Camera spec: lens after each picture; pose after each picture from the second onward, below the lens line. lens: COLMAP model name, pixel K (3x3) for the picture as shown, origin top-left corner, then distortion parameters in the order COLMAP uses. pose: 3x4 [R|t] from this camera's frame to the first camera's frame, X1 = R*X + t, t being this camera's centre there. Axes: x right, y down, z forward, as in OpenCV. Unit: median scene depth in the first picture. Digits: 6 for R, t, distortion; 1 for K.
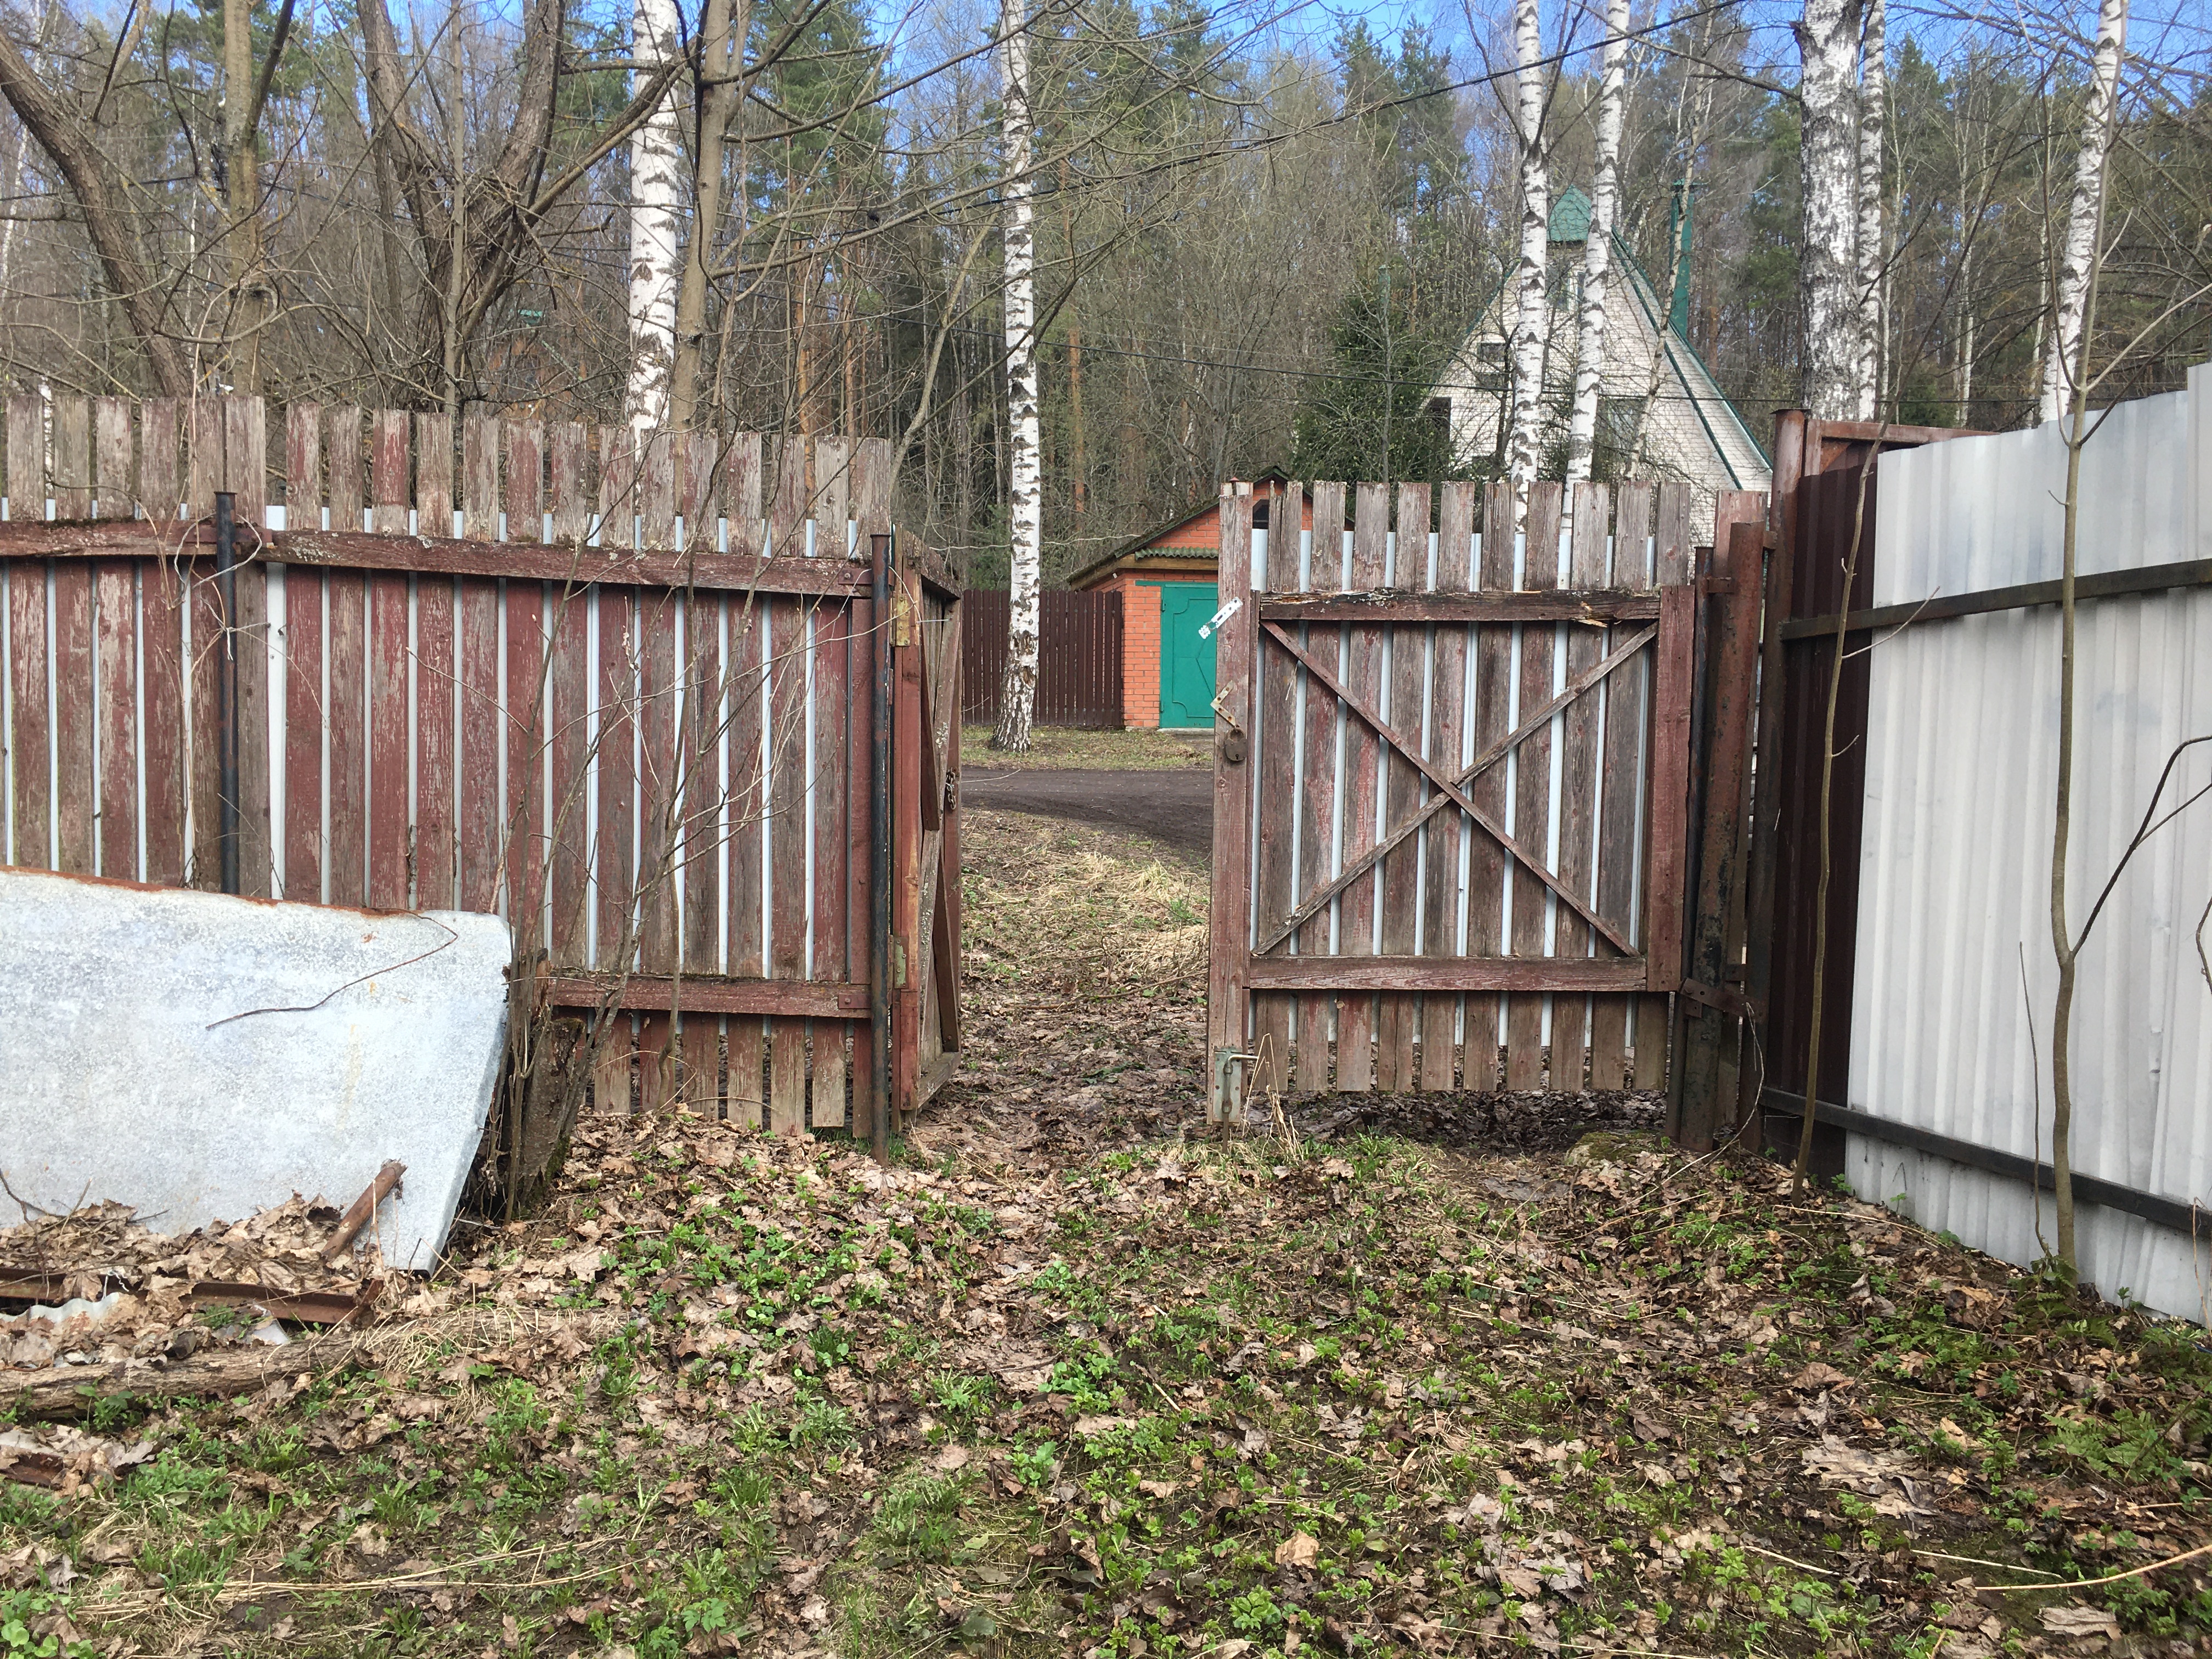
lens RADIAL K [[1849.1, 0, 1097.8], [0, 1849.1, 827.3], [0, 0, 1]] dist [0.063843, -0.104271]
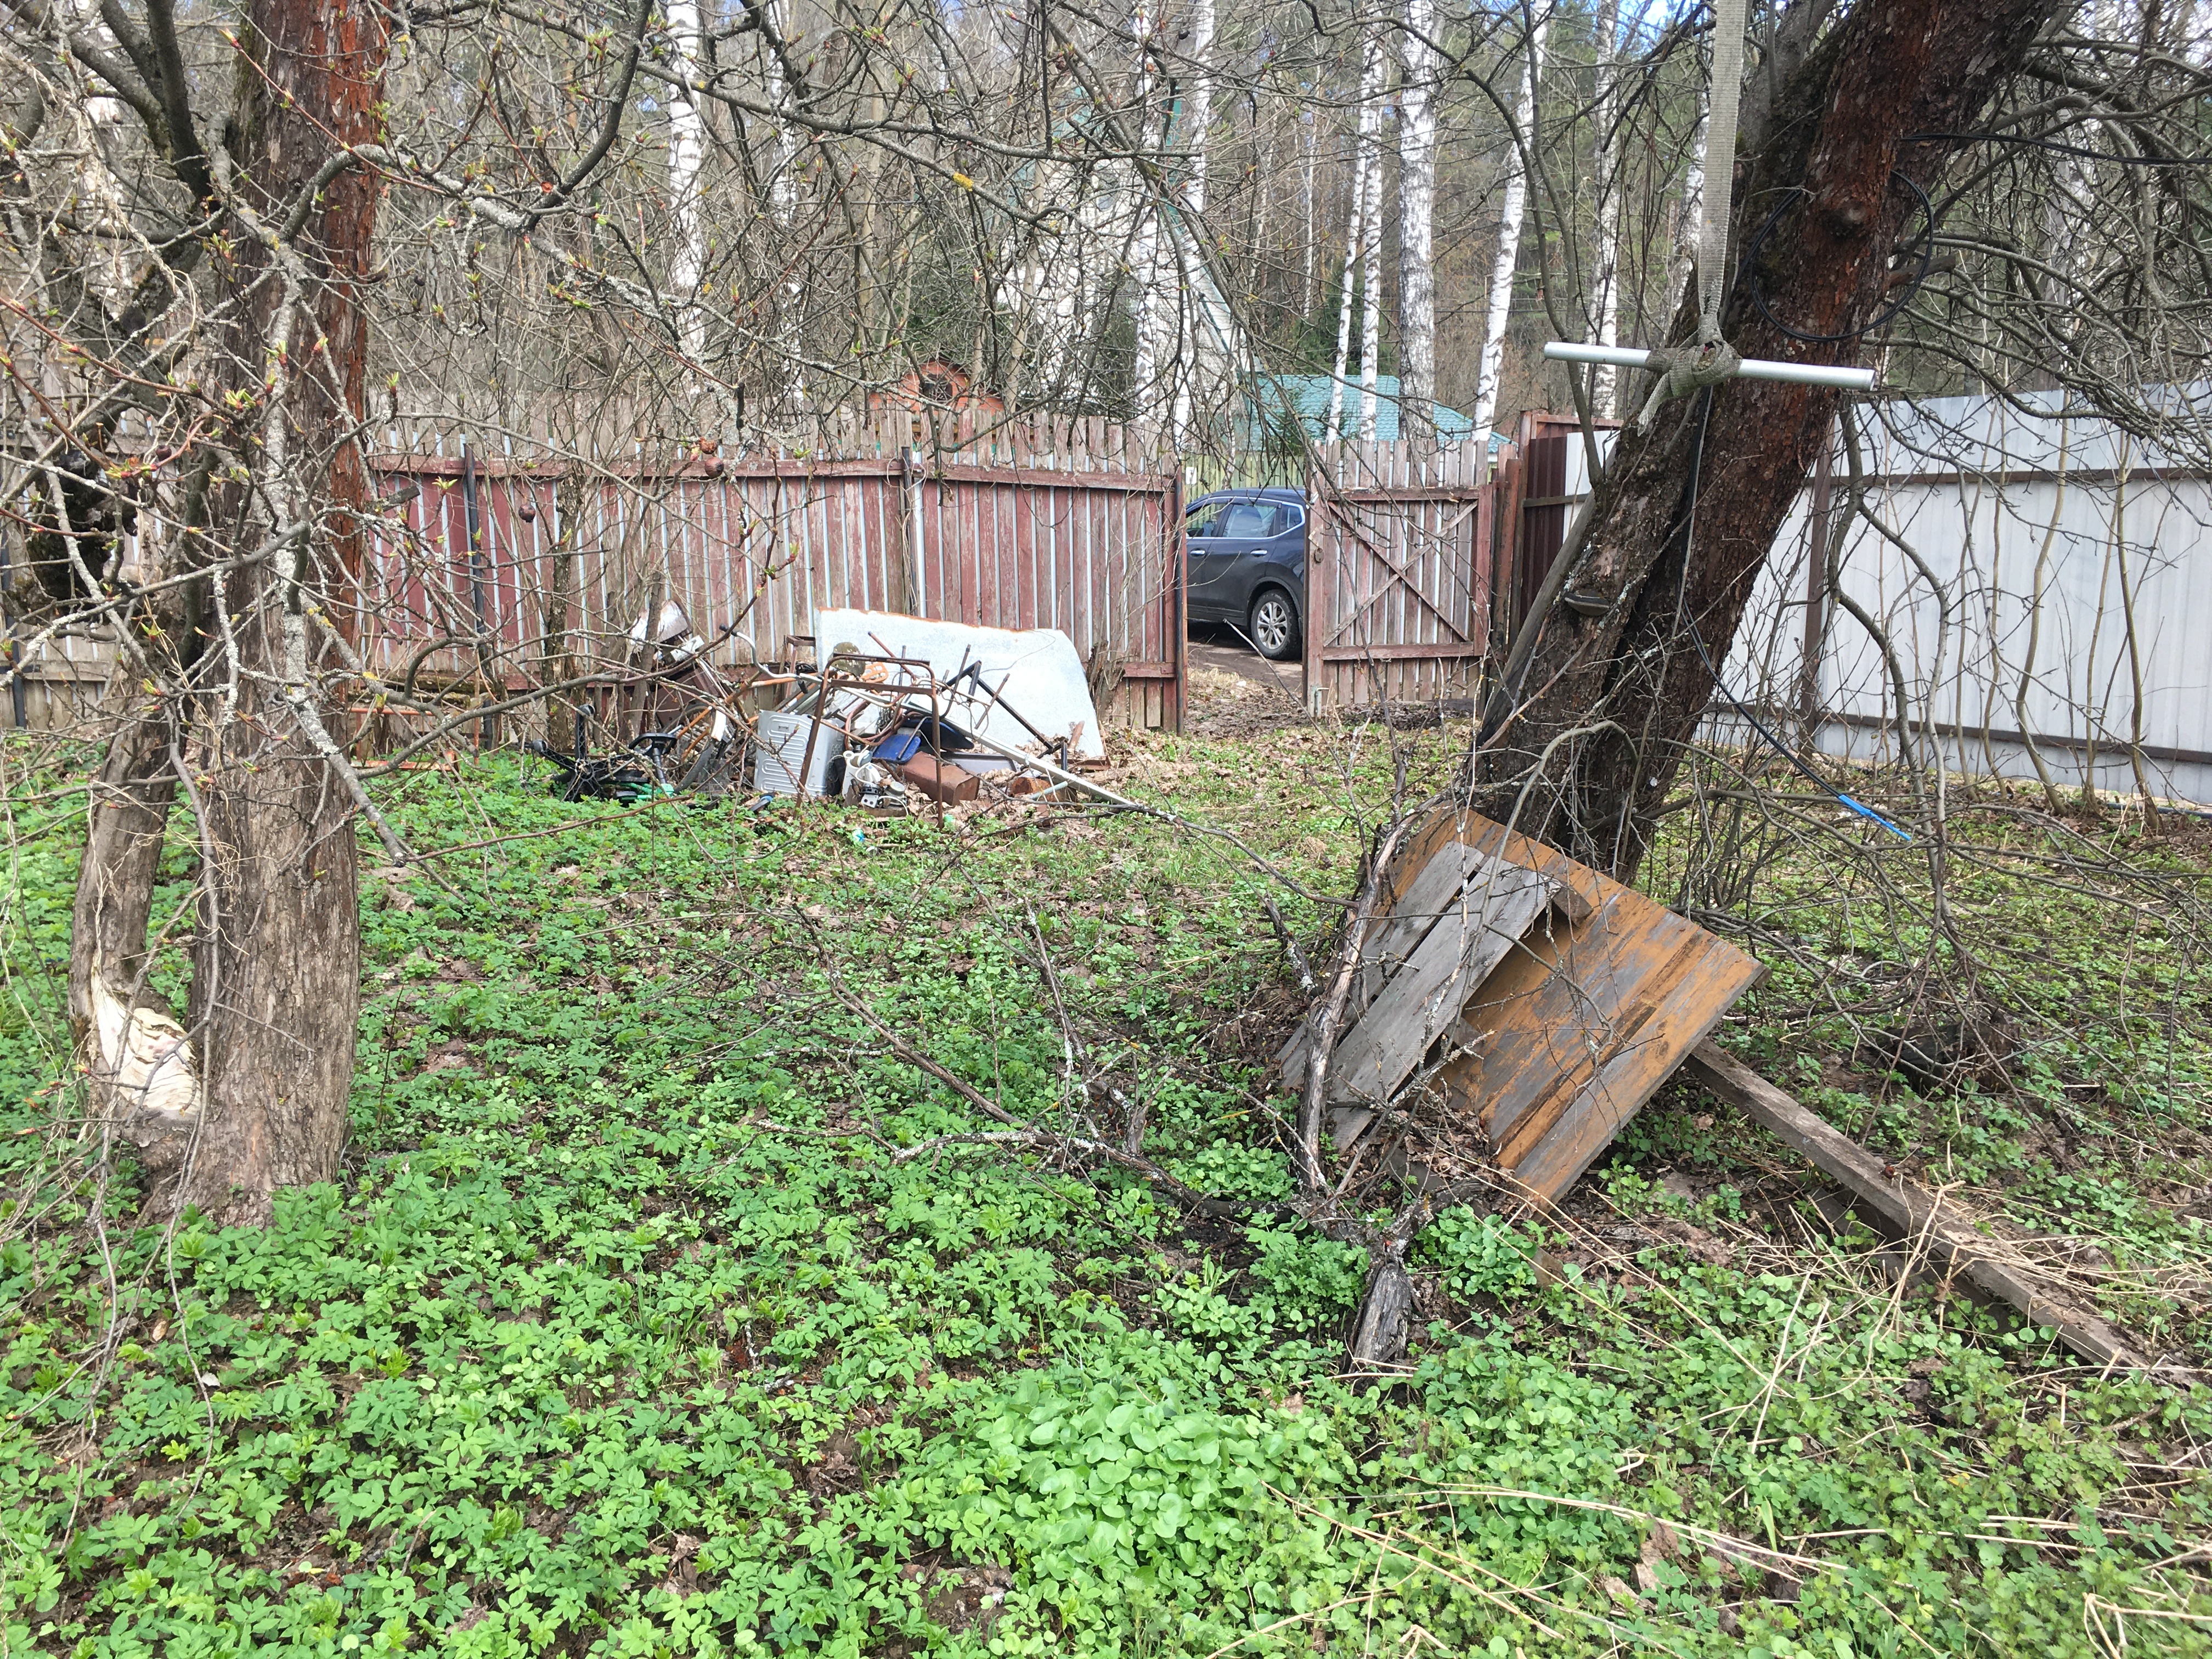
lens RADIAL K [[1849.1, 0, 1097.8], [0, 1849.1, 827.3], [0, 0, 1]] dist [0.063843, -0.104271]
pose [[0.952494, -0.059188, 0.298750, -0.902326], [0.032371, 0.995052, 0.093931, 0.068911], [-0.302831, -0.079798, 0.949698, -1.158579]]
